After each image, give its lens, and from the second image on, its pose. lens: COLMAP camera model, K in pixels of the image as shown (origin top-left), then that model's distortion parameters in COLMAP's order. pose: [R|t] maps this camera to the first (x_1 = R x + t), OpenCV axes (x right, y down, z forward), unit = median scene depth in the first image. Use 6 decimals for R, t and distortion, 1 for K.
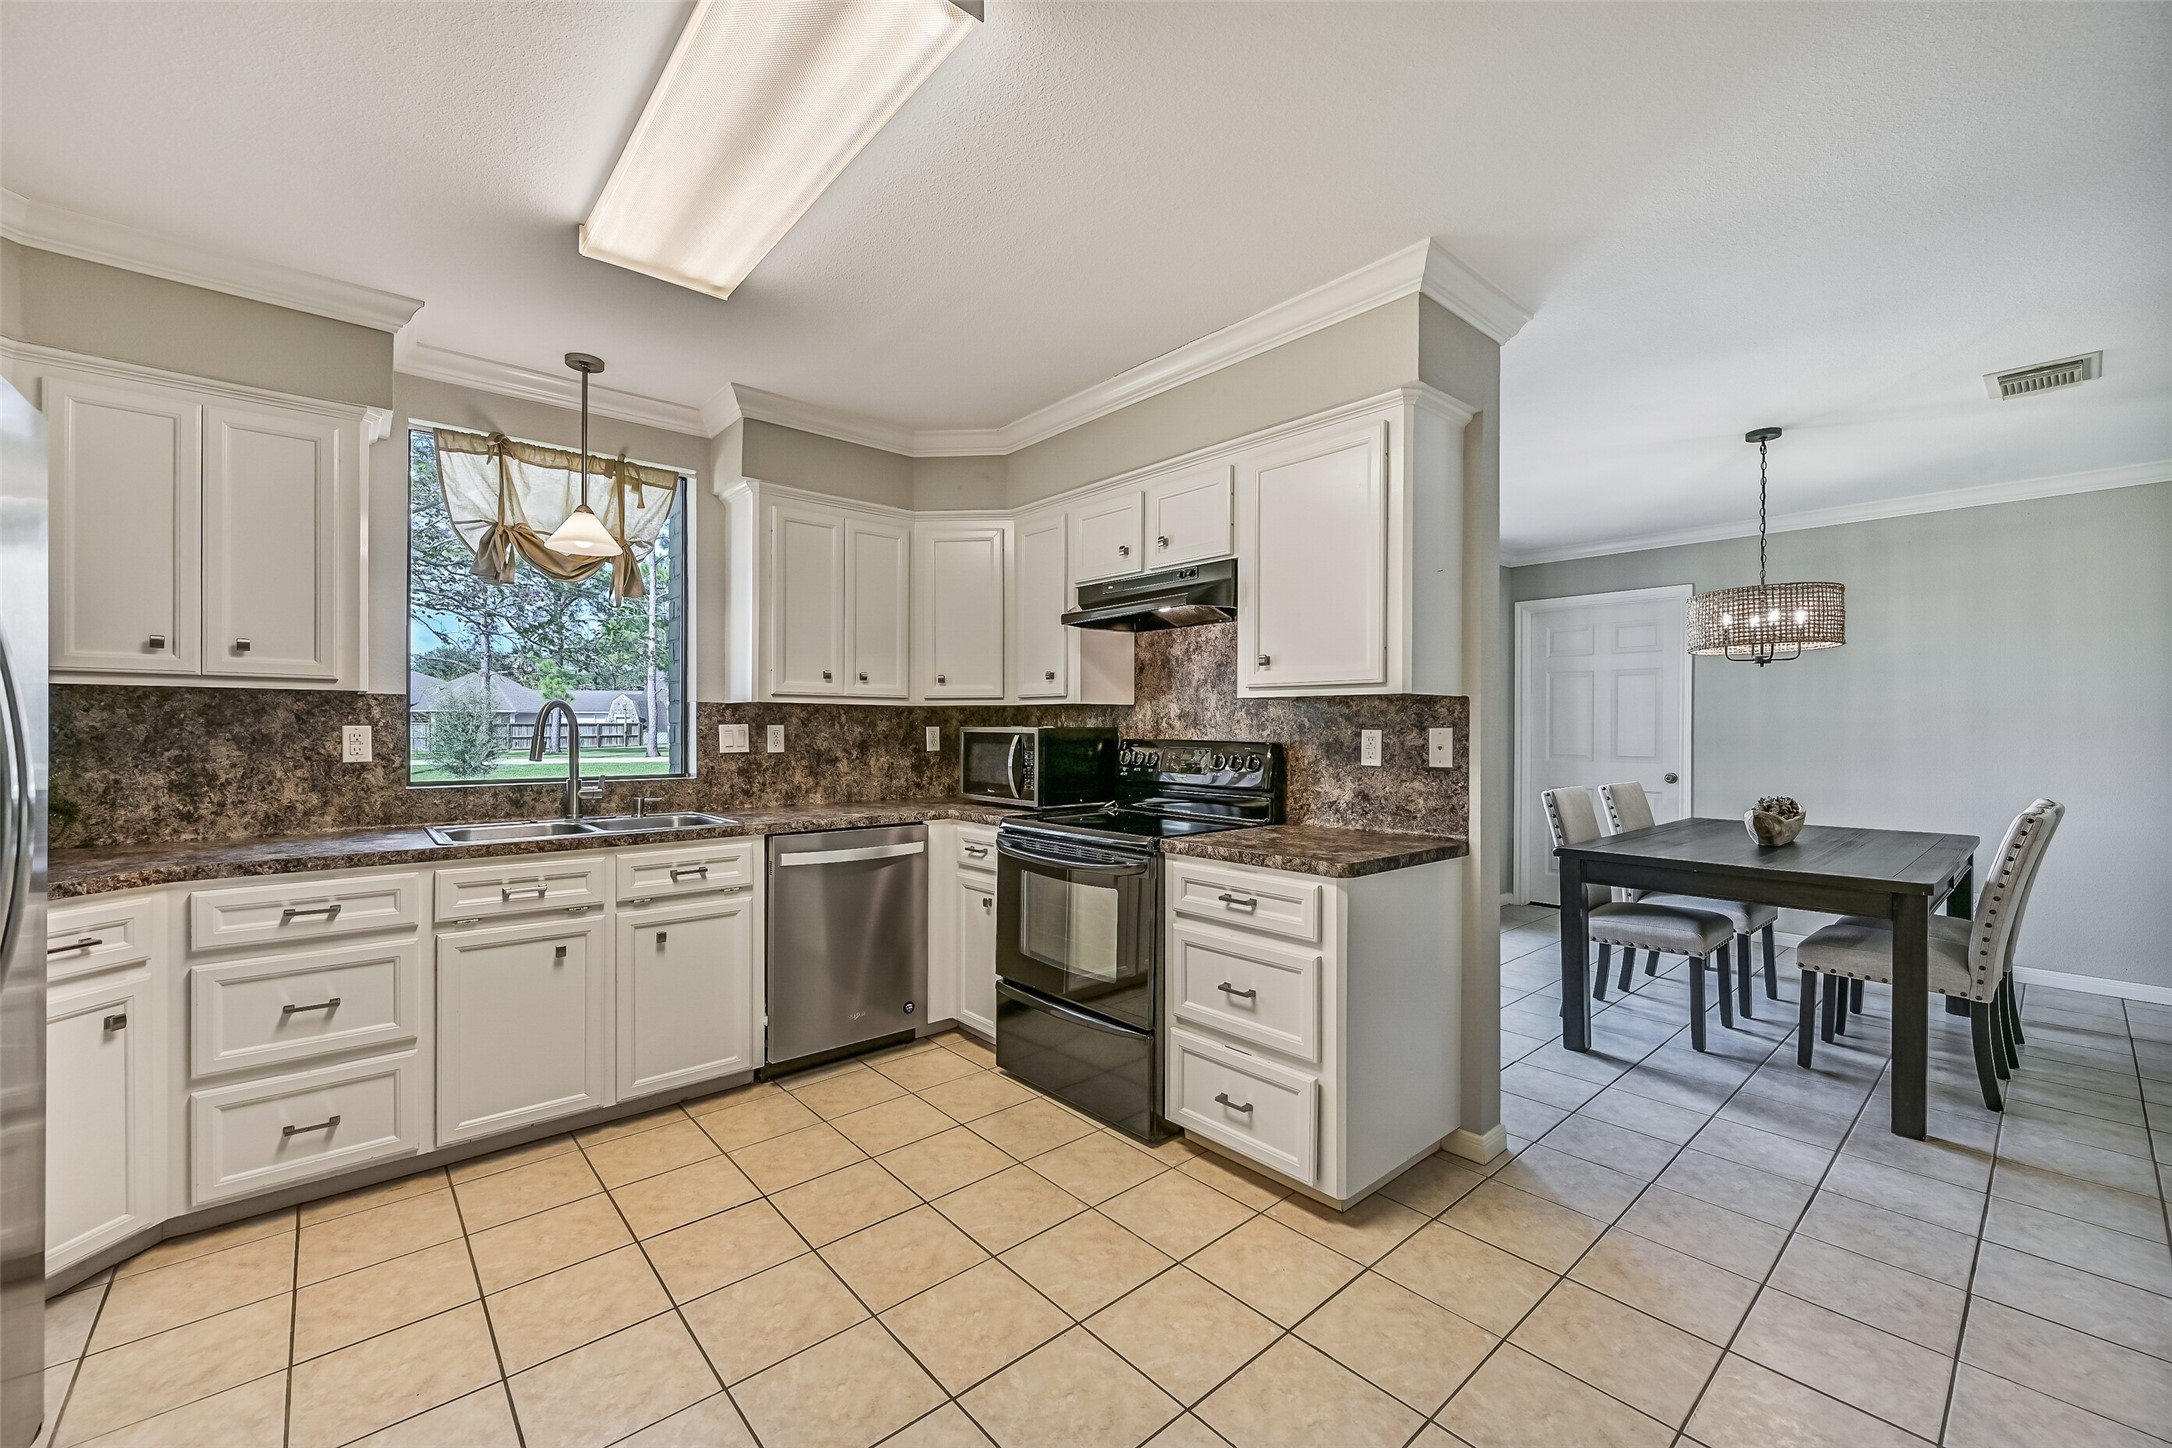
lens RADIAL K [[864.6, 0, 1101.8], [0, 864.6, 729.6], [0, 0, 1]] dist [-0.002480, 0.000127]
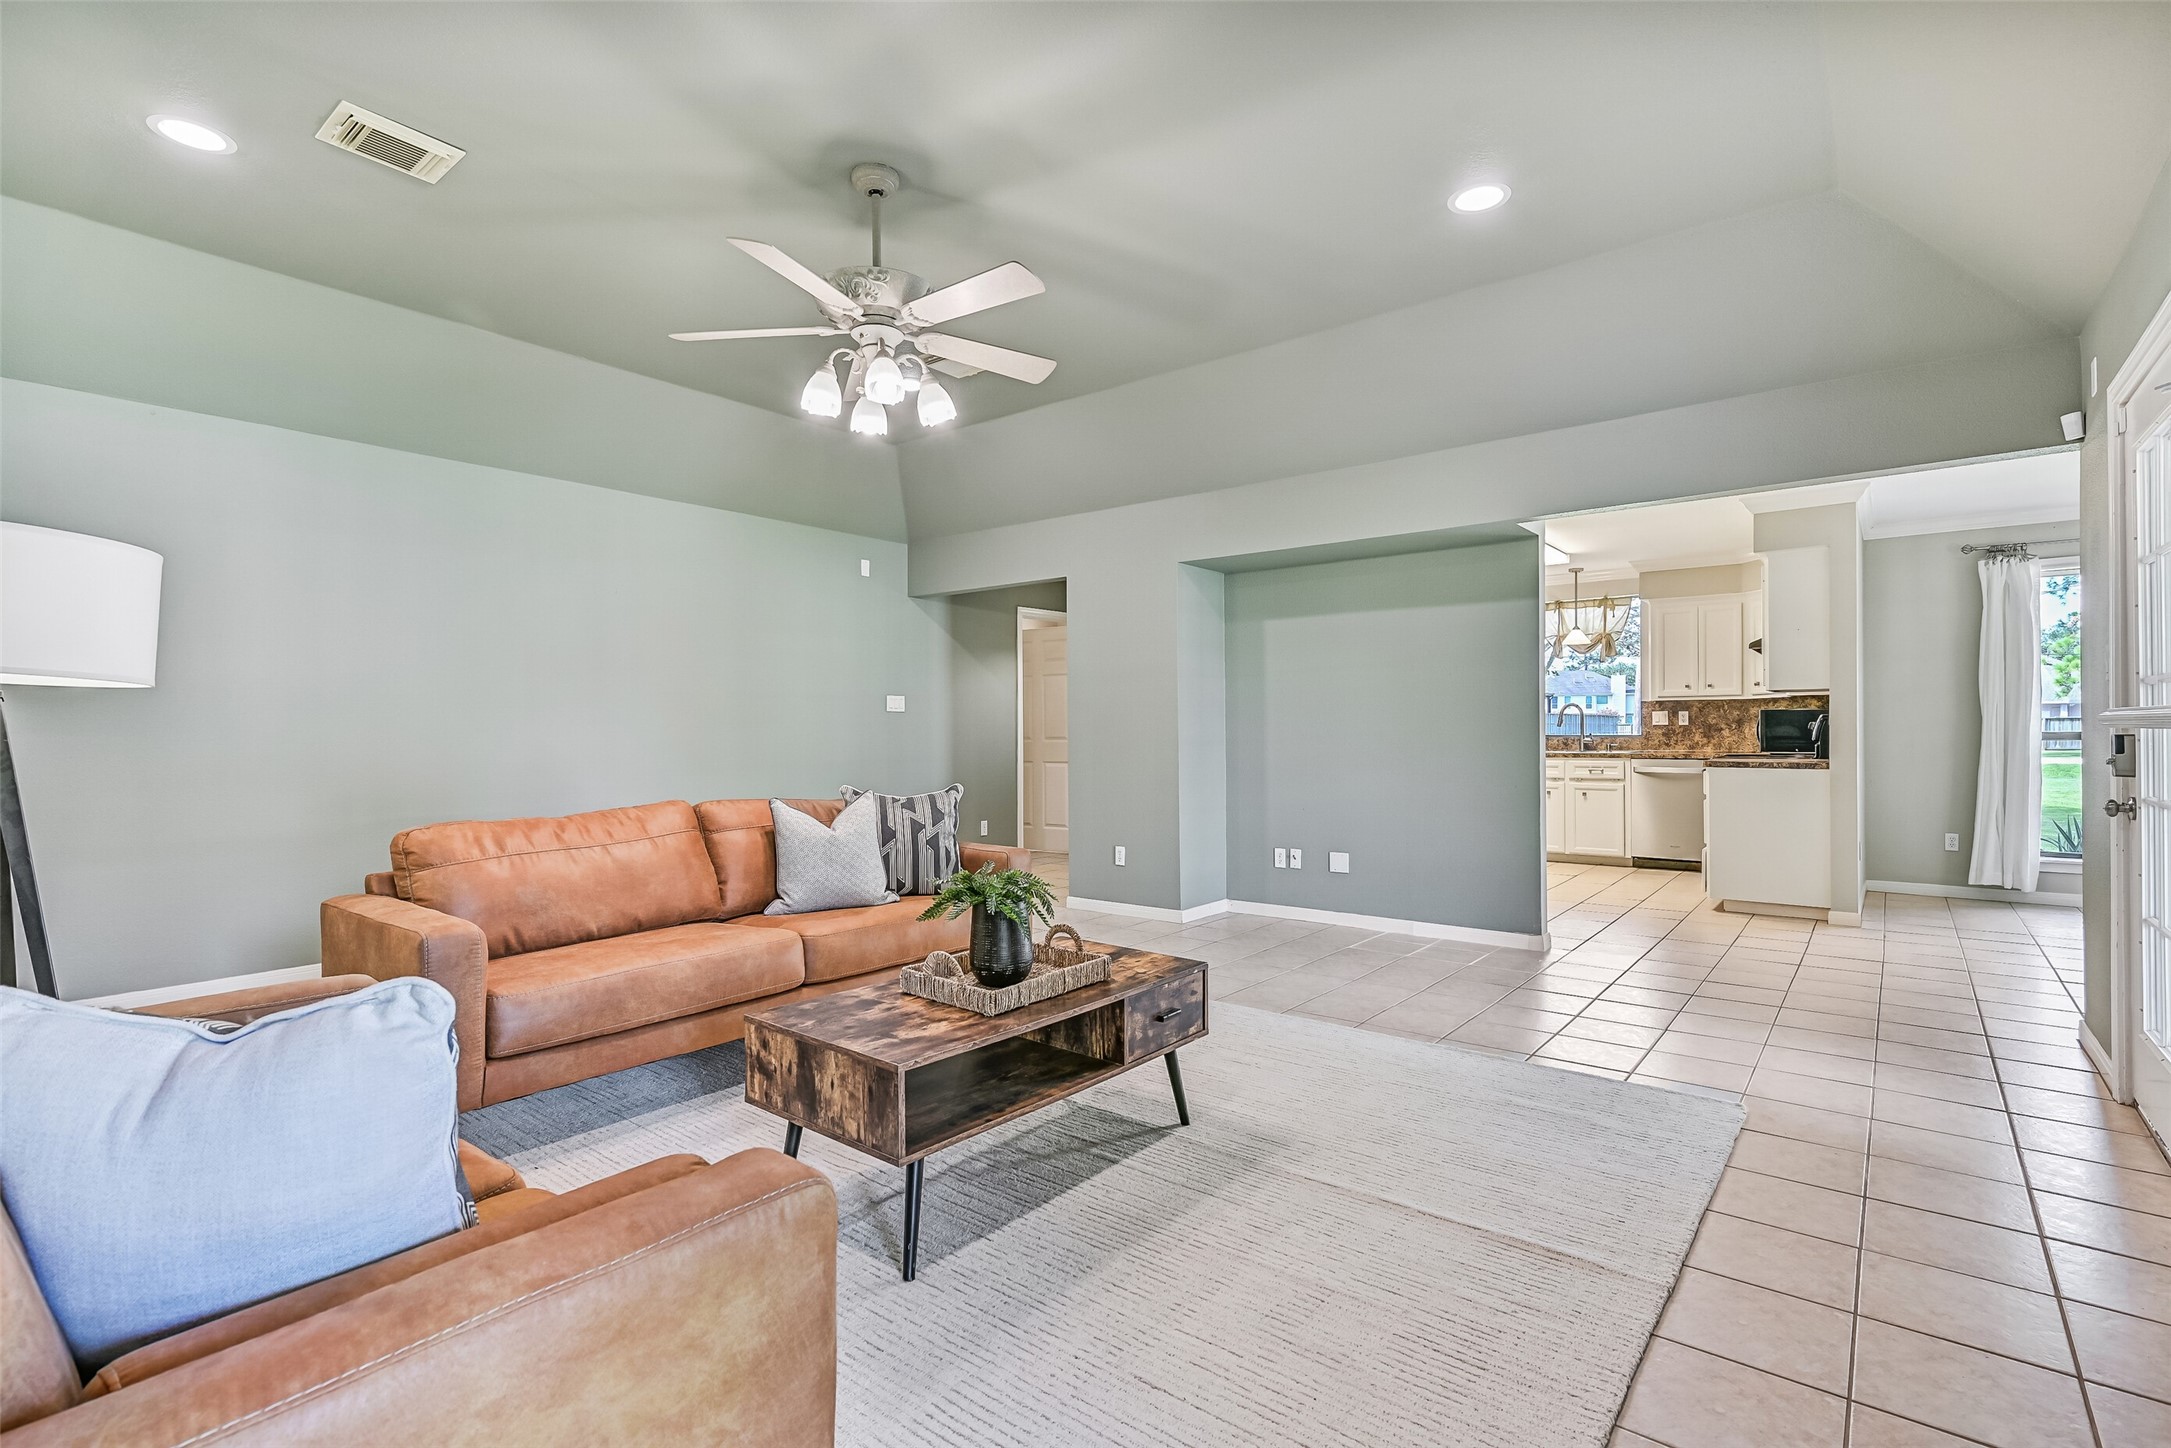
lens RADIAL K [[987.9, 0, 1114.2], [0, 987.9, 724.3], [0, 0, 1]] dist [0.001280, 0.000227]
pose [[0.168524, -0.006986, -0.985673, 2.095336], [0.005421, 0.999966, -0.006160, 0.040796], [0.985683, -0.004305, 0.168557, -0.855890]]
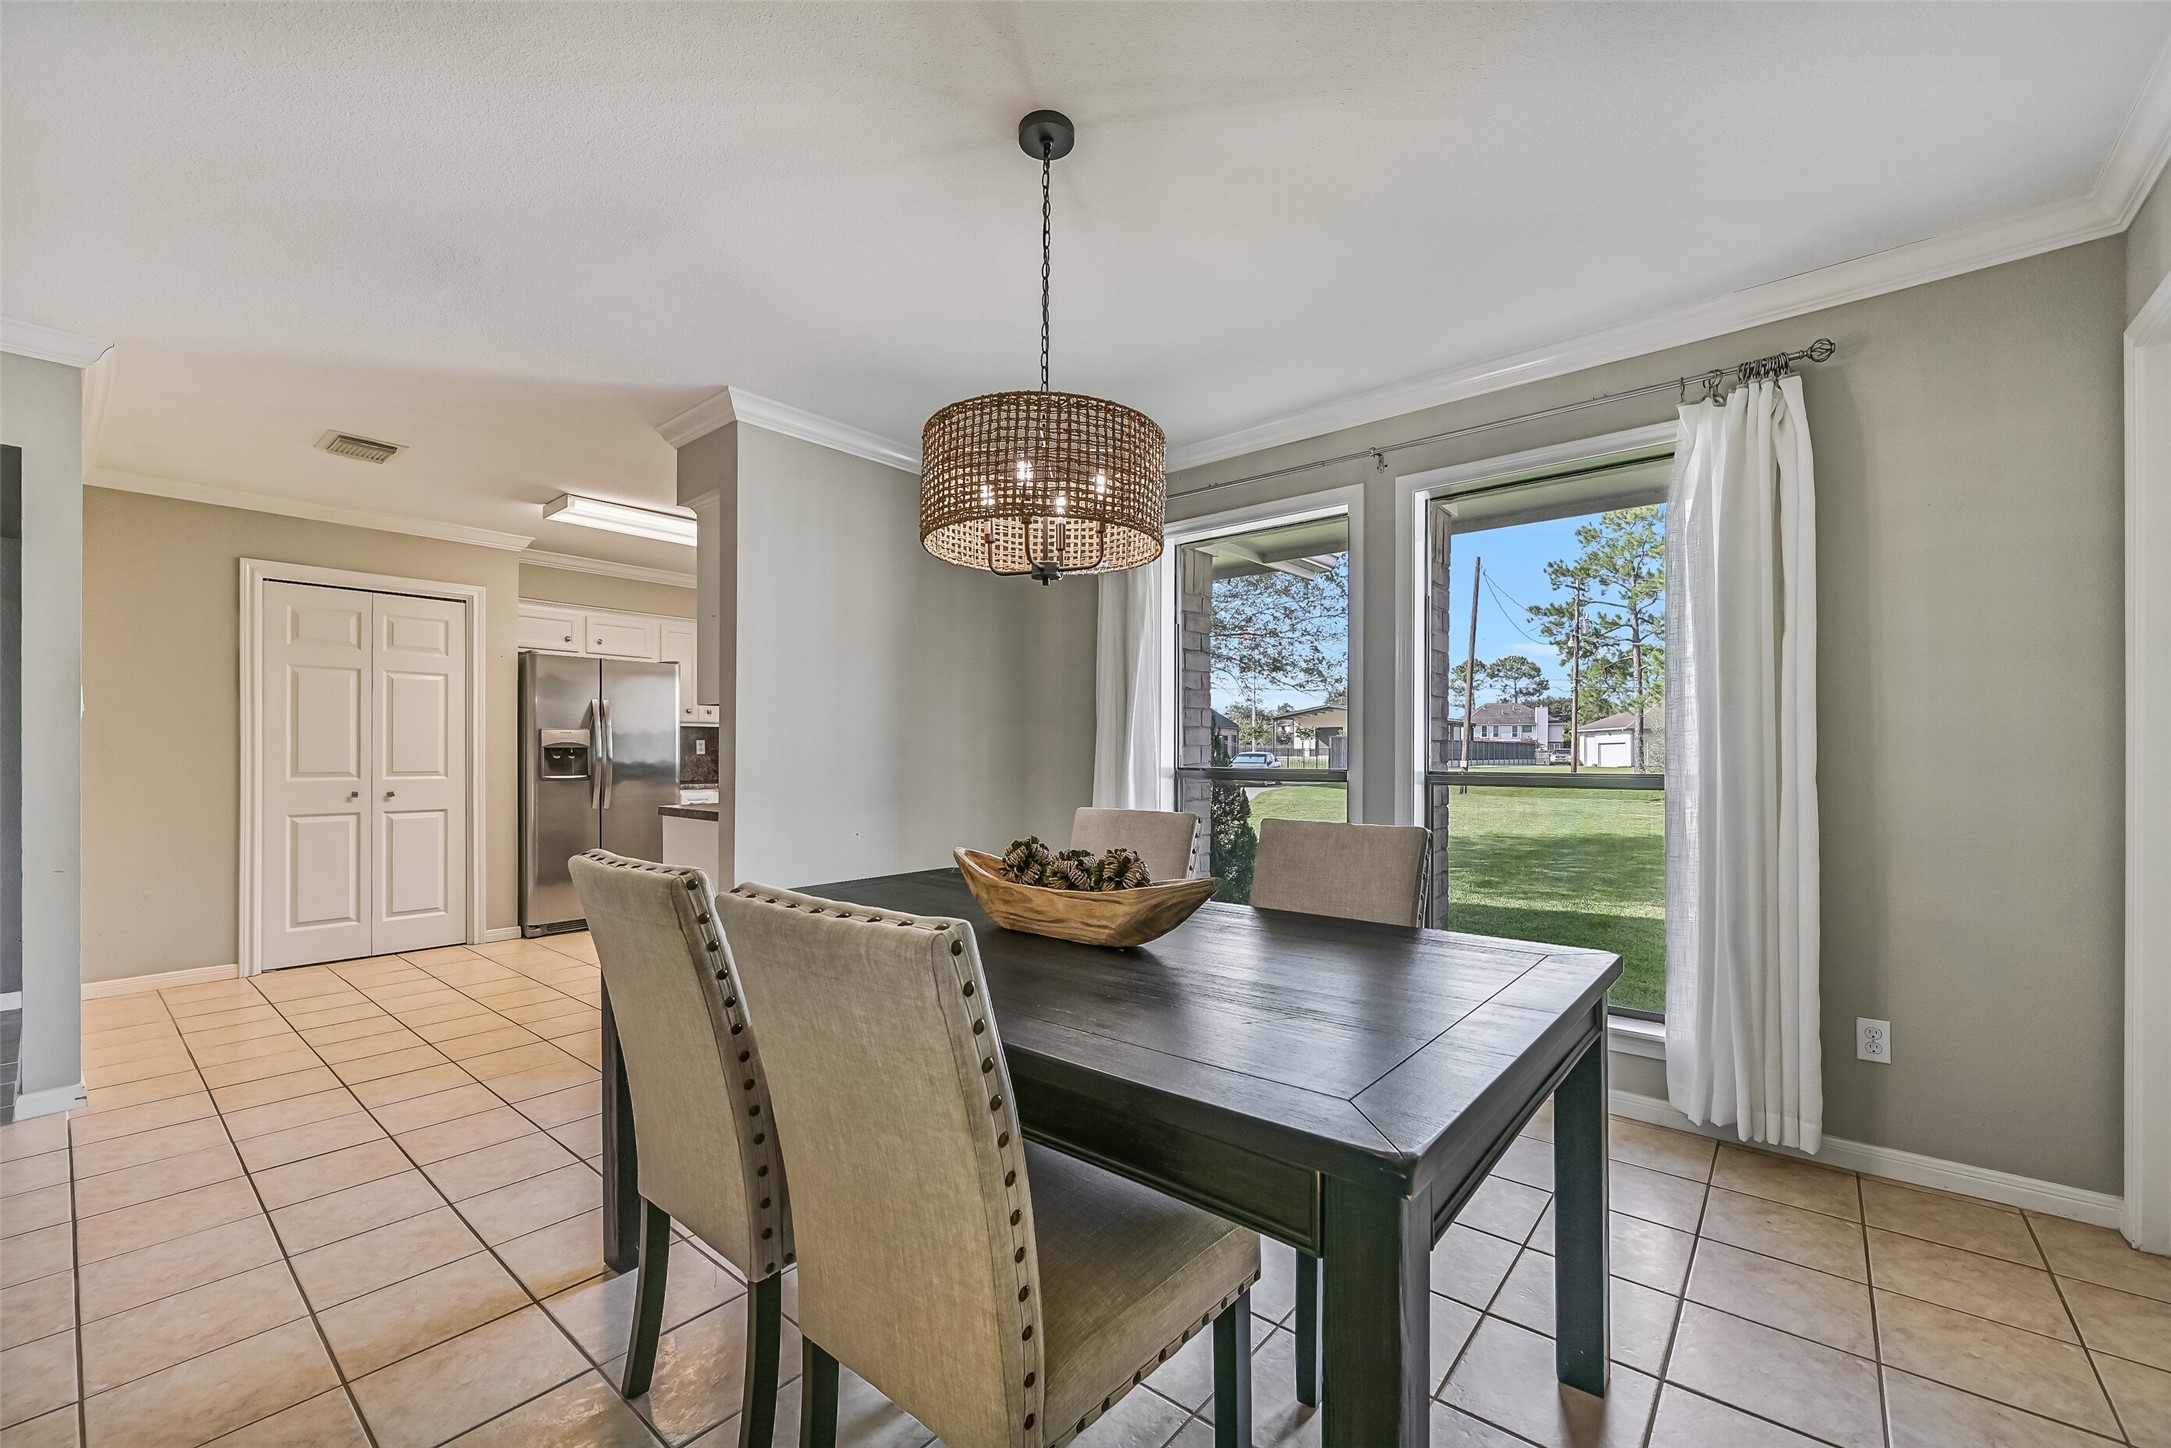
lens RADIAL K [[864.2, 0, 1088.5], [0, 864.2, 750.5], [0, 0, 1]] dist [-0.002480, 0.000127]
pose [[0.148041, -0.003785, -0.988974, 1.606905], [-0.000441, 0.999992, -0.003893, 0.034574], [0.988981, 0.001012, 0.148039, 1.197844]]
